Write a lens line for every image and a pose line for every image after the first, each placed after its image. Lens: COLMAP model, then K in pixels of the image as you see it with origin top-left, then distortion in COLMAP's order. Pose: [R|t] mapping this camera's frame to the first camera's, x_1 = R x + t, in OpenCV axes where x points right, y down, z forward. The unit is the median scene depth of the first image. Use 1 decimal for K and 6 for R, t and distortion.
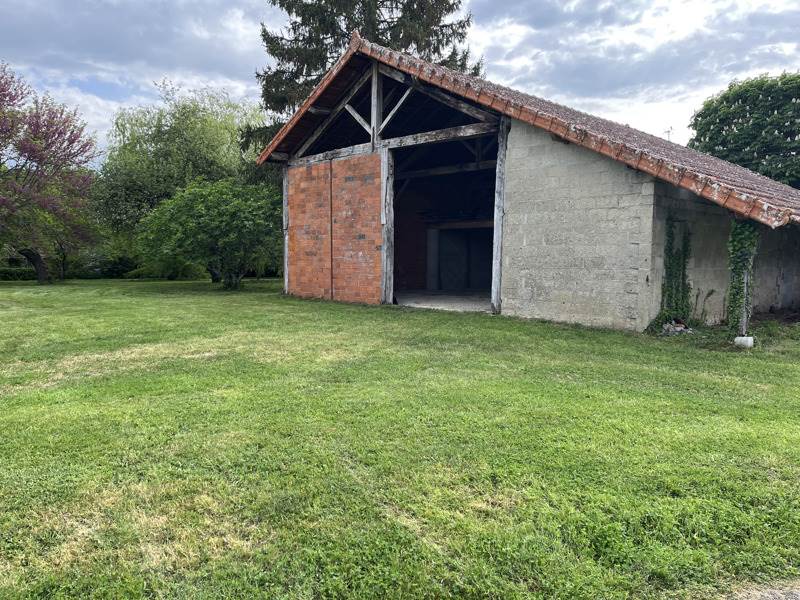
lens RADIAL K [[607.3, 0, 400.0], [0, 607.3, 300.0], [0, 0, 1]] dist [0.052850, -0.048310]
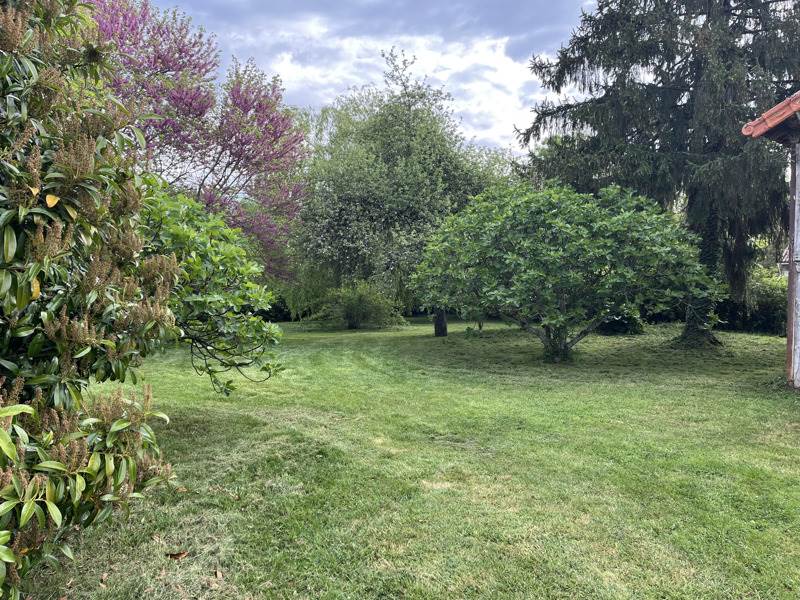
lens RADIAL K [[607.3, 0, 400.0], [0, 607.3, 300.0], [0, 0, 1]] dist [0.052850, -0.048310]
pose [[0.998401, -0.002685, -0.056458, -0.344828], [-0.000737, 0.998168, -0.060498, -0.037399], [0.056517, 0.060443, 0.996570, 0.341400]]
